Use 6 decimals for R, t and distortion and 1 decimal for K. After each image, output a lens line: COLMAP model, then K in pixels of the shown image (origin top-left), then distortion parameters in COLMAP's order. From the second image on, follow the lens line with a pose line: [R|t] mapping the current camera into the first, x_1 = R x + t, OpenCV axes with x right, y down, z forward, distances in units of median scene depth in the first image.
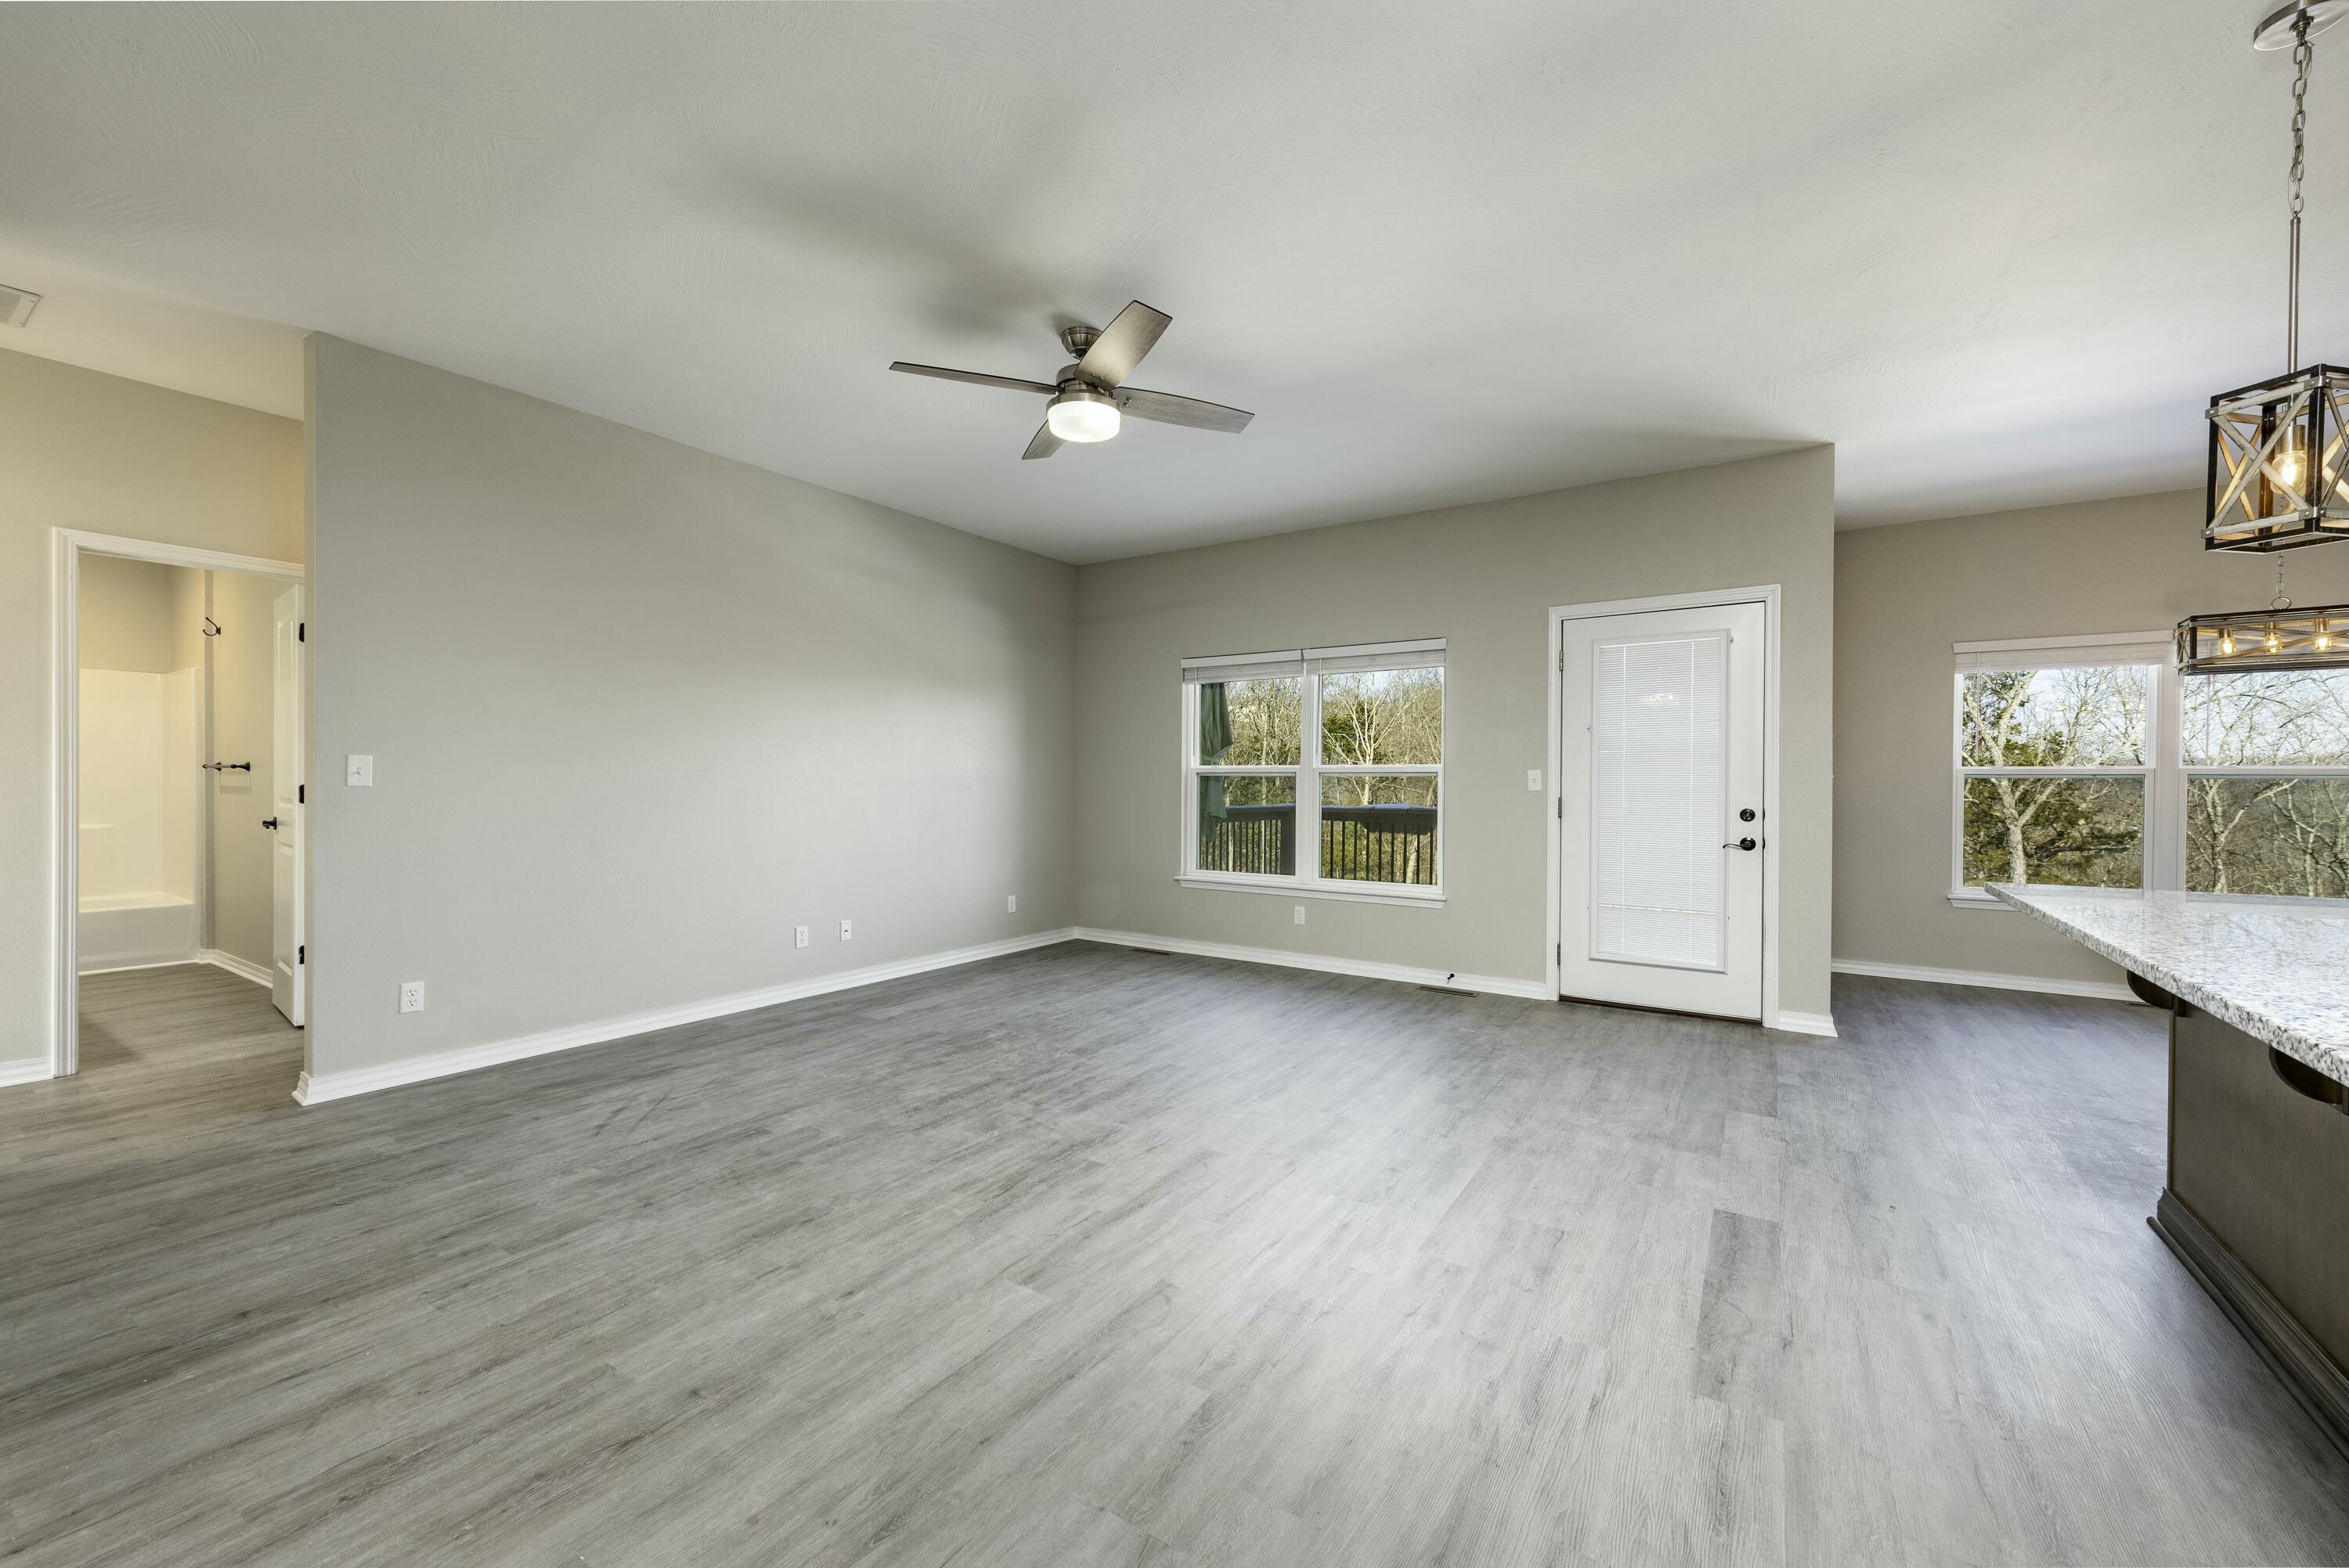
lens RADIAL K [[922.0, 0, 1200.0], [0, 922.0, 788.5], [0, 0, 1]] dist [0.005649, -0.000298]
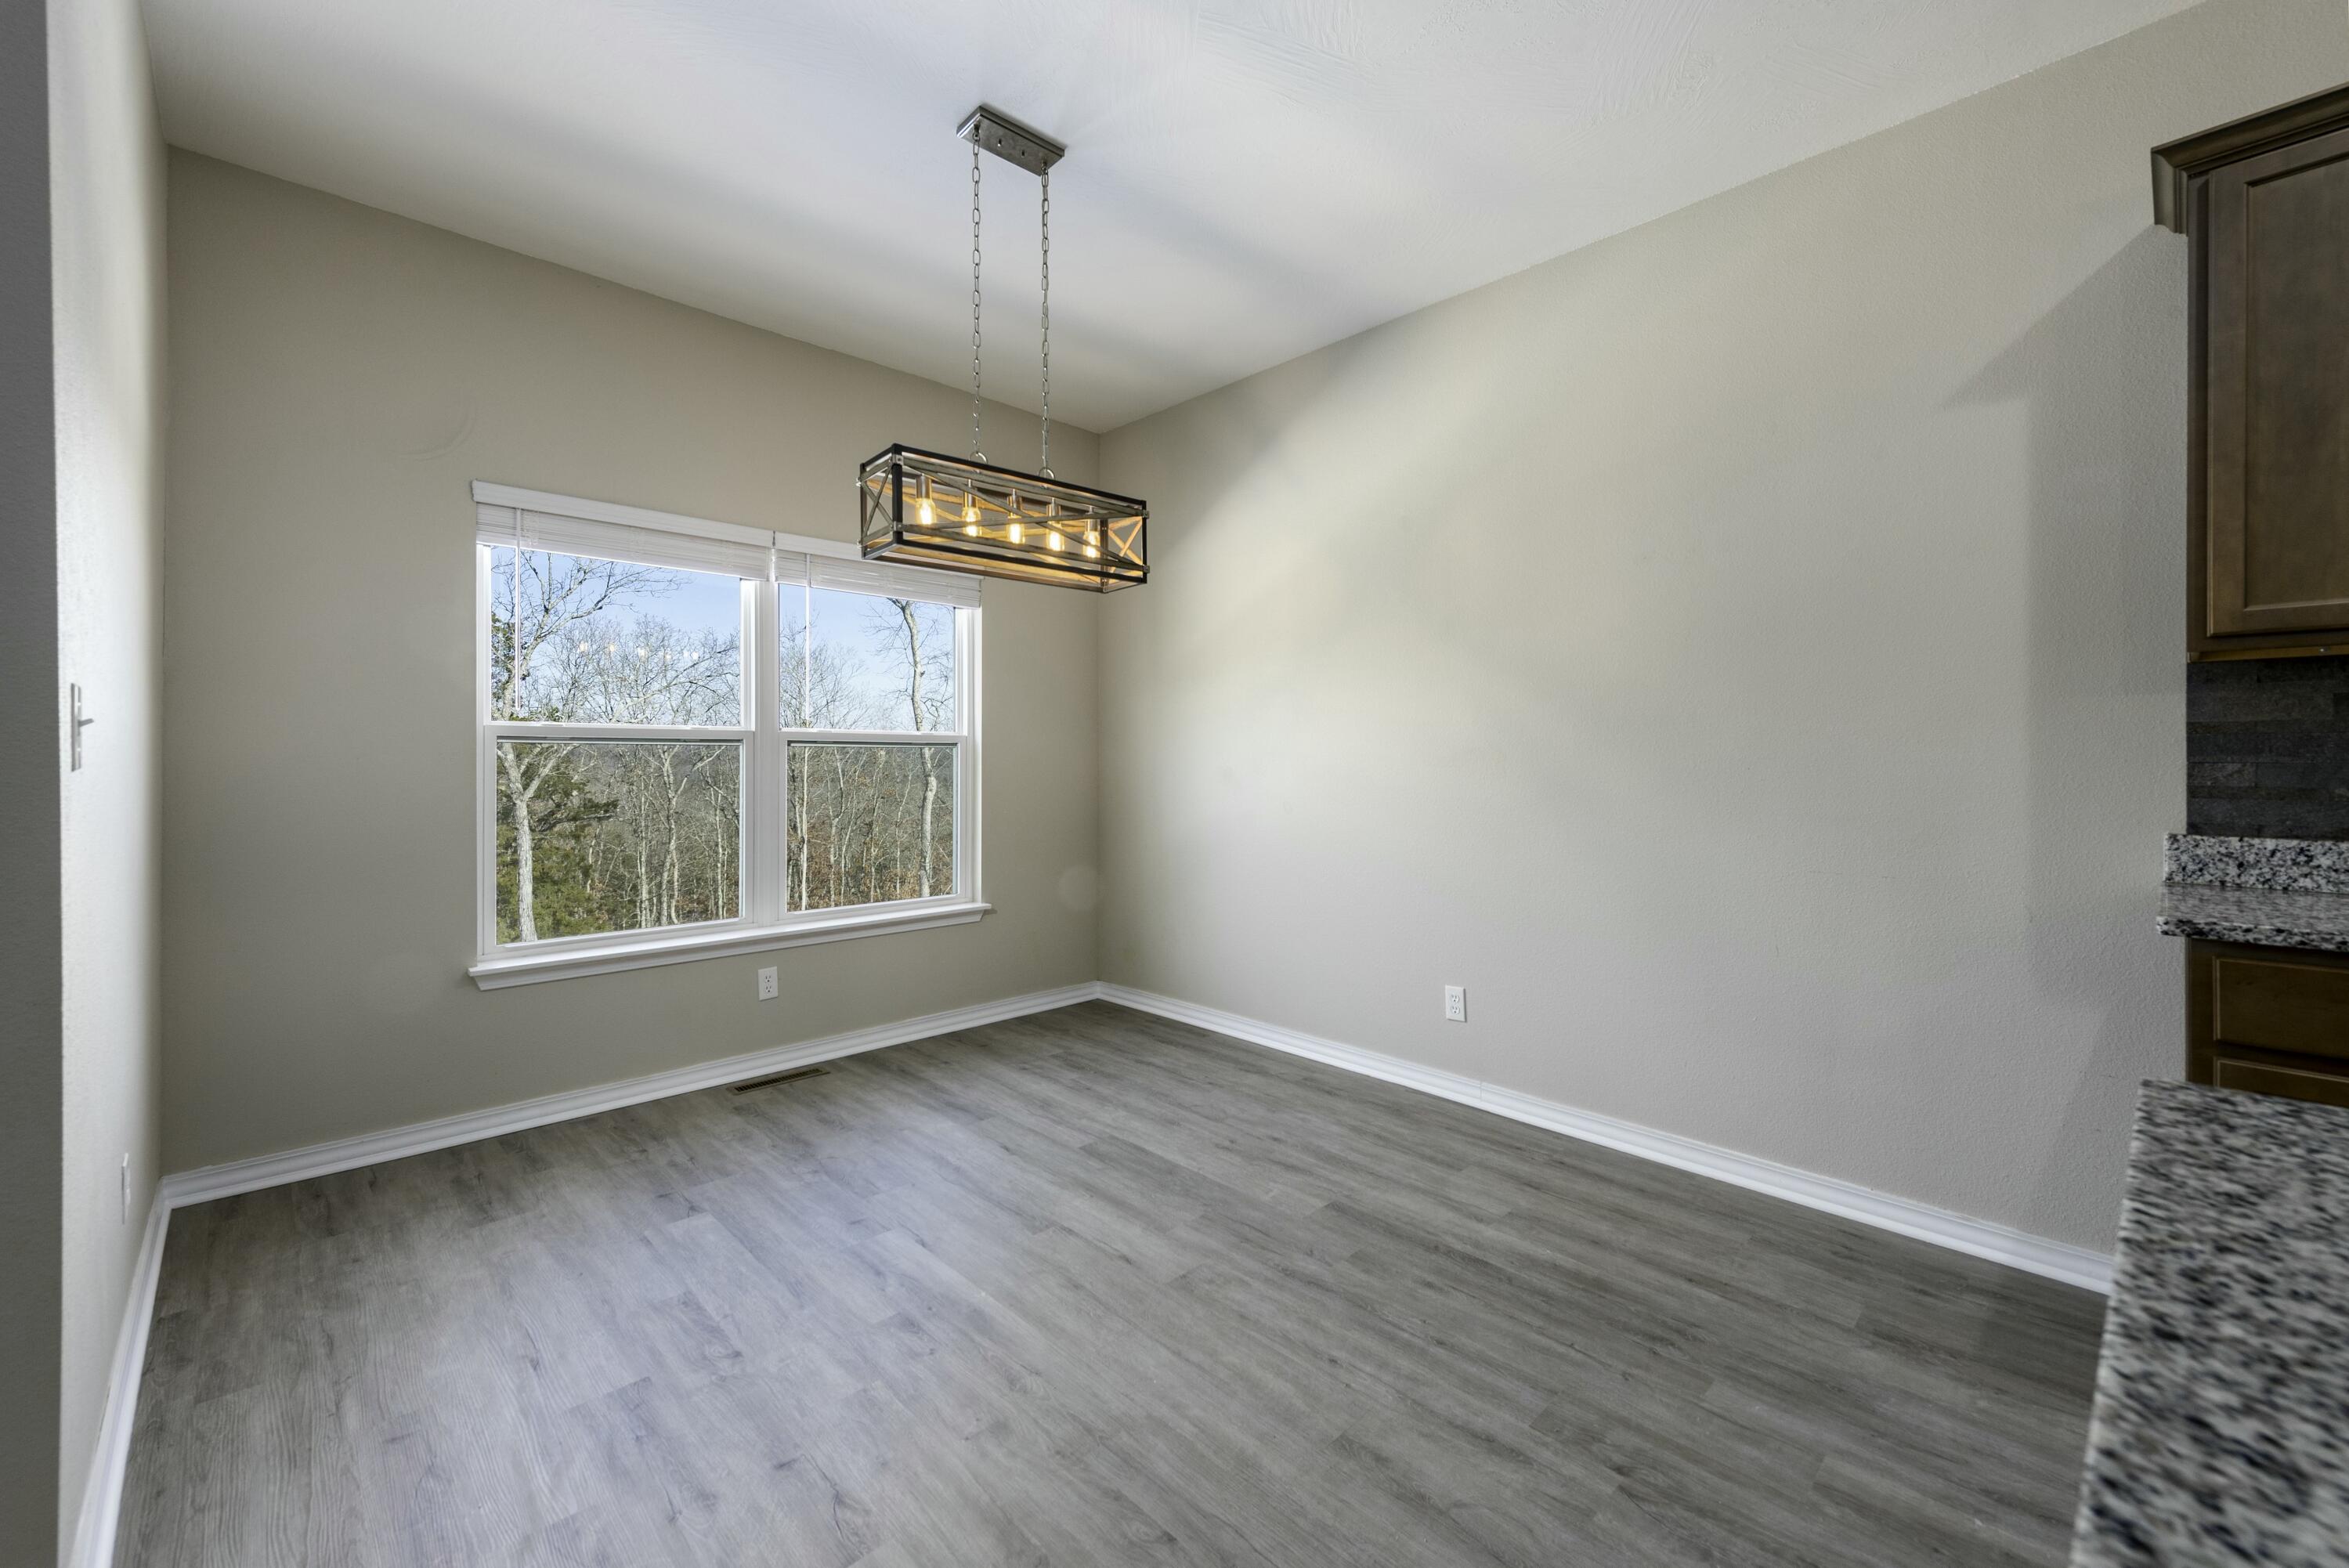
lens RADIAL K [[958.1, 0, 1161.3], [0, 958.1, 767.5], [0, 0, 1]] dist [0.001634, -0.000003]
pose [[0.251382, -0.013035, 0.967800, 0.395482], [0.008439, 0.999901, 0.011275, 0.001160], [-0.967851, 0.005333, 0.251467, 0.500663]]
